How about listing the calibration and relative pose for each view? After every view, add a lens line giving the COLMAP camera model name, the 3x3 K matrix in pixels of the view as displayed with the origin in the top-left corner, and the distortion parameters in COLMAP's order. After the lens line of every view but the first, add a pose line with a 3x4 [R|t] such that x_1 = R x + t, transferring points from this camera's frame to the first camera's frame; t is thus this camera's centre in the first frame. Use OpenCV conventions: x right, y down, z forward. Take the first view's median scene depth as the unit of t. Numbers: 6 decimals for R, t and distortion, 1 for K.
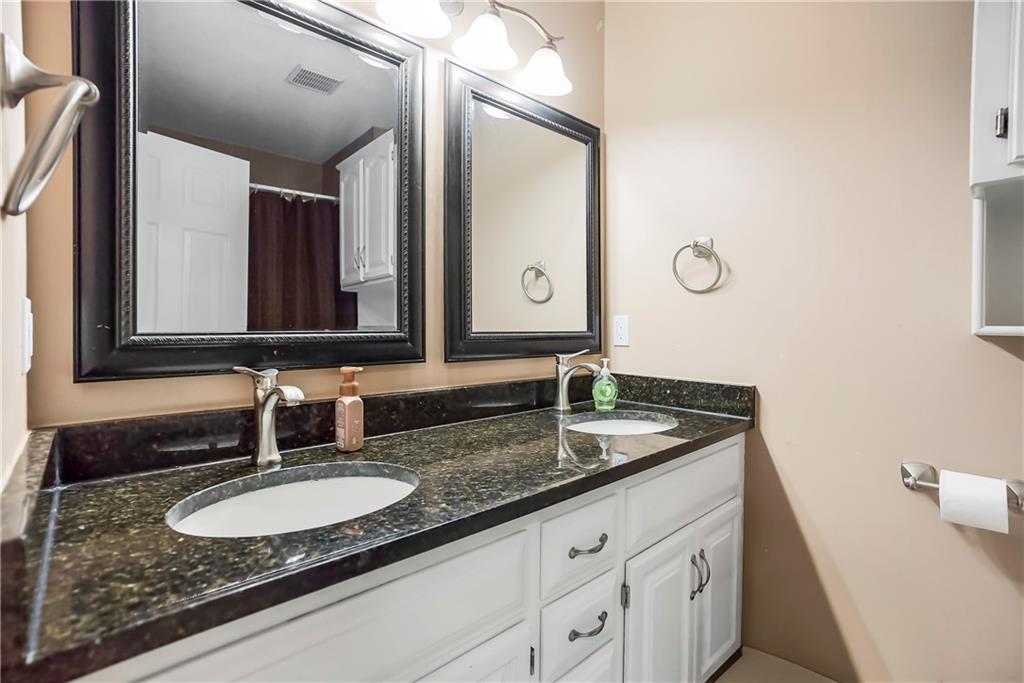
lens RADIAL K [[489.4, 0, 508.0], [0, 489.4, 318.8], [0, 0, 1]] dist [-0.054659, 0.031142]
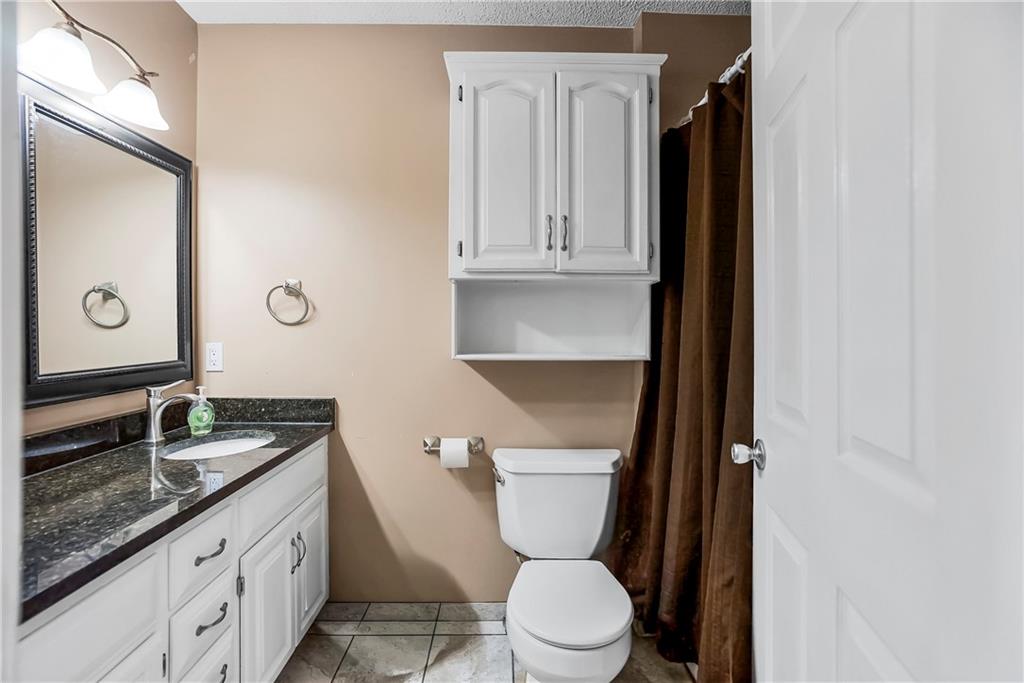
lens RADIAL K [[489.4, 0, 508.0], [0, 489.4, 318.8], [0, 0, 1]] dist [-0.054659, 0.031142]
pose [[0.678504, -0.003862, 0.734586, -0.123518], [0.004228, 0.999990, 0.001352, -0.068291], [-0.734584, 0.002189, 0.678514, -0.217385]]
